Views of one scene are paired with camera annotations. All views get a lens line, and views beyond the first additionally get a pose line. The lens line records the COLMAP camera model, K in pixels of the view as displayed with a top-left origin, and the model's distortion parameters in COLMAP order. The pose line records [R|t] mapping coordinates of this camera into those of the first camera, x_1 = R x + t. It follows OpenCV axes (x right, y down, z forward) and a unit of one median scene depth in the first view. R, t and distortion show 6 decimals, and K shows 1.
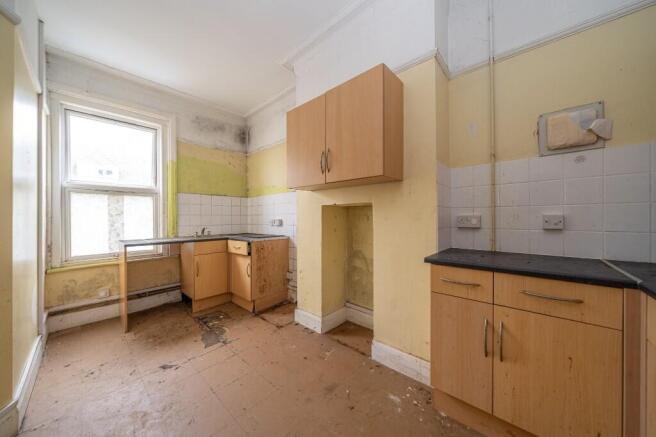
lens RADIAL K [[223.7, 0, 326.9], [0, 223.7, 218.5], [0, 0, 1]] dist [-0.007331, -0.000040]
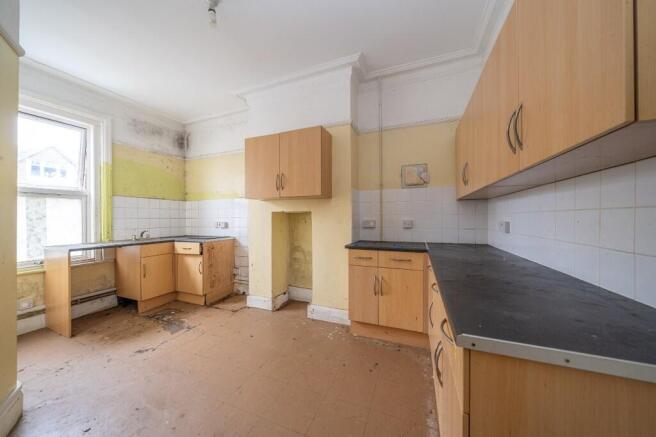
lens RADIAL K [[223.7, 0, 326.9], [0, 223.7, 218.5], [0, 0, 1]] dist [-0.007331, -0.000040]
pose [[0.940411, -0.001521, 0.340036, -0.148827], [0.002213, 0.999996, -0.001647, -0.015492], [-0.340032, 0.002301, 0.940411, -0.304591]]
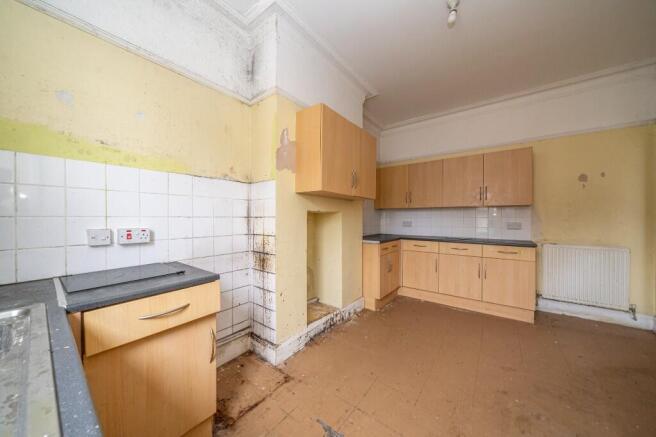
lens RADIAL K [[223.7, 0, 326.9], [0, 223.7, 218.5], [0, 0, 1]] dist [-0.007331, -0.000040]
pose [[-0.086143, 0.002795, 0.996279, -0.892588], [-0.003173, 0.999990, -0.003079, -0.020343], [-0.996278, -0.003427, -0.086133, 0.907583]]
